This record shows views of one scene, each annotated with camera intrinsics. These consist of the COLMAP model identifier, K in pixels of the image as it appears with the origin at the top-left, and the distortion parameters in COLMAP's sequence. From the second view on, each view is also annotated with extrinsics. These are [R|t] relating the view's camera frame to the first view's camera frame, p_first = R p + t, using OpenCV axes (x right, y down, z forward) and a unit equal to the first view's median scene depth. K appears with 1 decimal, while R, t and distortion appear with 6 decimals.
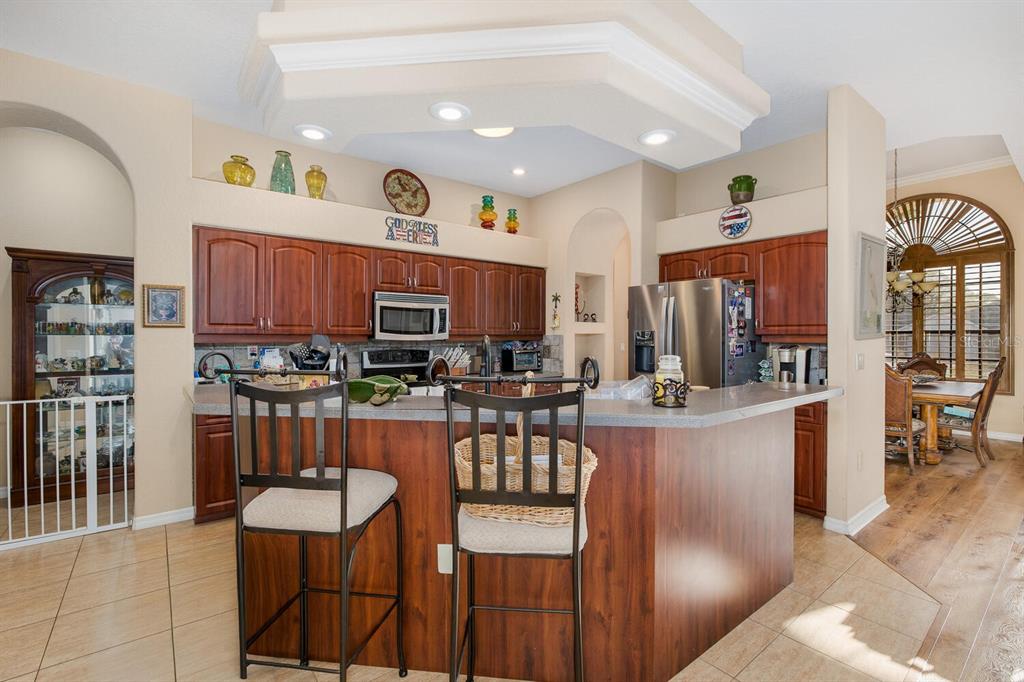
lens RADIAL K [[461.6, 0, 506.0], [0, 461.6, 337.8], [0, 0, 1]] dist [-0.003526, -0.000018]
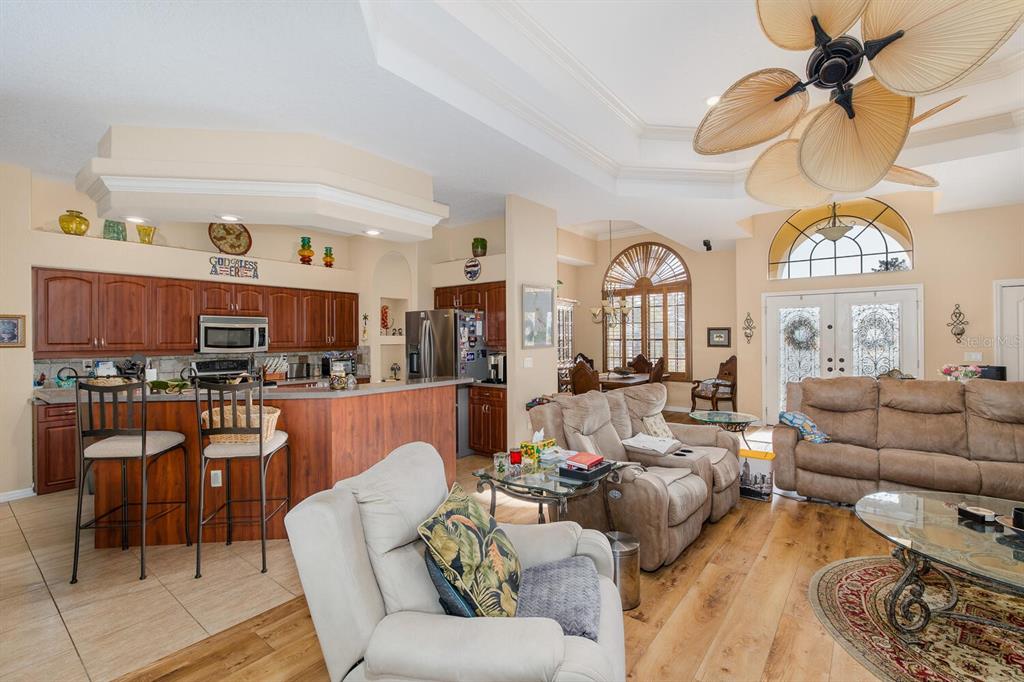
lens RADIAL K [[461.6, 0, 506.0], [0, 461.6, 337.8], [0, 0, 1]] dist [-0.003526, -0.000018]
pose [[0.971667, -0.008753, 0.236192, 0.247128], [0.010511, 0.999926, -0.006185, -0.021917], [-0.236120, 0.008493, 0.971687, -0.459398]]
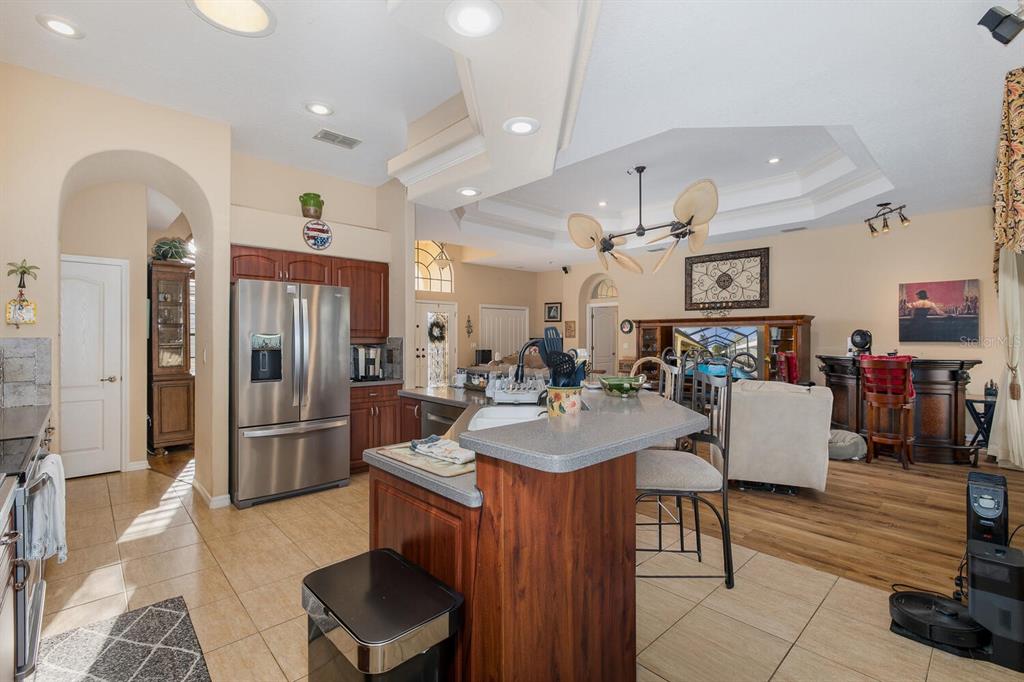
lens RADIAL K [[461.6, 0, 506.0], [0, 461.6, 337.8], [0, 0, 1]] dist [-0.003526, -0.000018]
pose [[-0.095937, -0.003143, 0.995382, -0.635997], [0.007583, 0.999964, 0.003888, -0.007100], [-0.995358, 0.007921, -0.095910, 0.657106]]
